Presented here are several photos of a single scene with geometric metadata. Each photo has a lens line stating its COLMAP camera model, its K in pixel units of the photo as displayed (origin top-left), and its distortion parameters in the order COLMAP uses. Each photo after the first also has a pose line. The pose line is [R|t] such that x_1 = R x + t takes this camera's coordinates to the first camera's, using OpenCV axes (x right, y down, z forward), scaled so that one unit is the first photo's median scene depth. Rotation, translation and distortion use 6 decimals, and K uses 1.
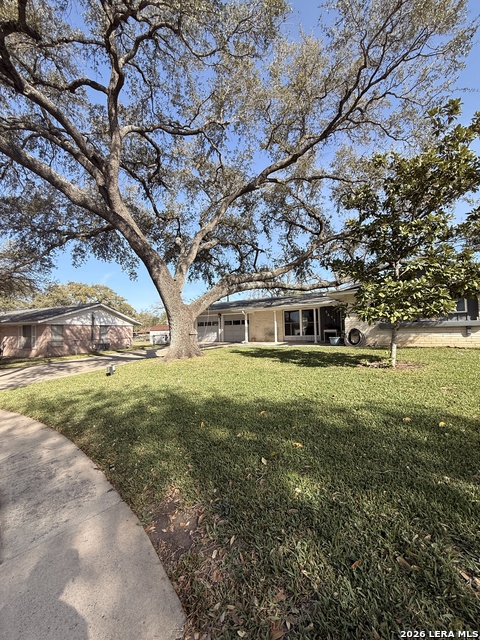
lens RADIAL K [[255.1, 0, 239.7], [0, 255.1, 321.9], [0, 0, 1]] dist [0.003572, -0.000304]
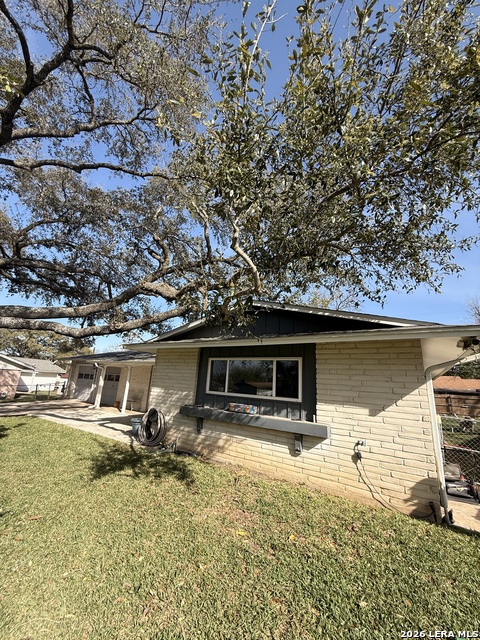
lens RADIAL K [[255.1, 0, 238.0], [0, 255.1, 317.4], [0, 0, 1]] dist [0.003572, -0.000304]
pose [[0.996346, 0.077133, -0.036683, 0.459767], [-0.083232, 0.973223, -0.214265, -0.049521], [0.019174, 0.216535, 0.976087, 0.279887]]
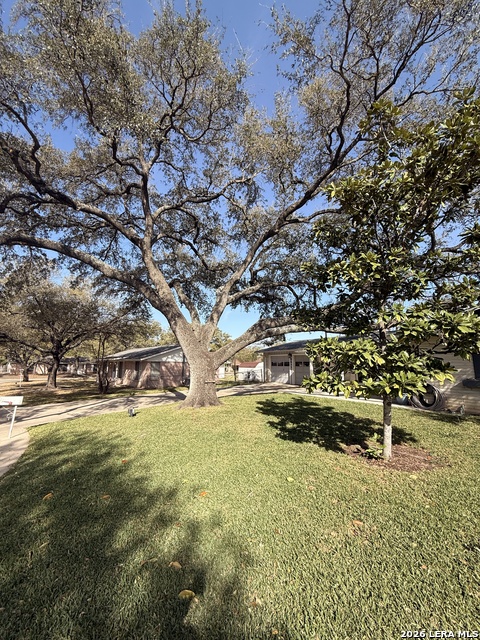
lens RADIAL K [[255.1, 0, 239.5], [0, 255.1, 322.3], [0, 0, 1]] dist [0.003572, -0.000304]
pose [[0.903387, -0.039821, -0.426973, 0.203754], [-0.014570, 0.992254, -0.123369, -0.036235], [0.428578, 0.117671, 0.895809, 0.063949]]
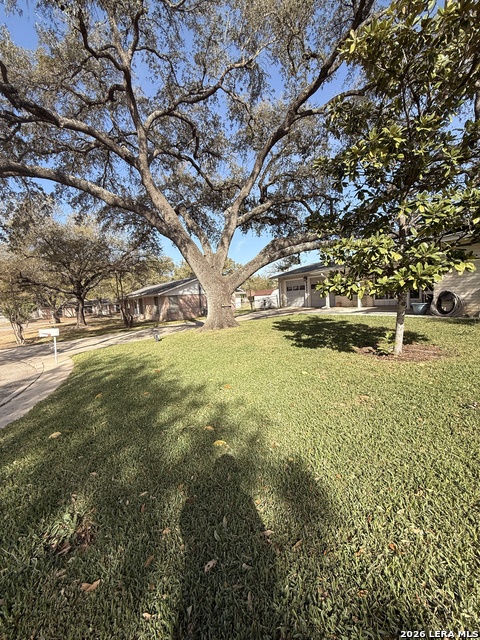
lens RADIAL K [[255.1, 0, 239.5], [0, 255.1, 321.1], [0, 0, 1]] dist [0.003572, -0.000304]
pose [[0.875398, 0.012842, -0.483231, 0.206498], [0.060250, 0.988954, 0.135426, -0.016654], [0.479633, -0.147666, 0.864955, 0.062394]]
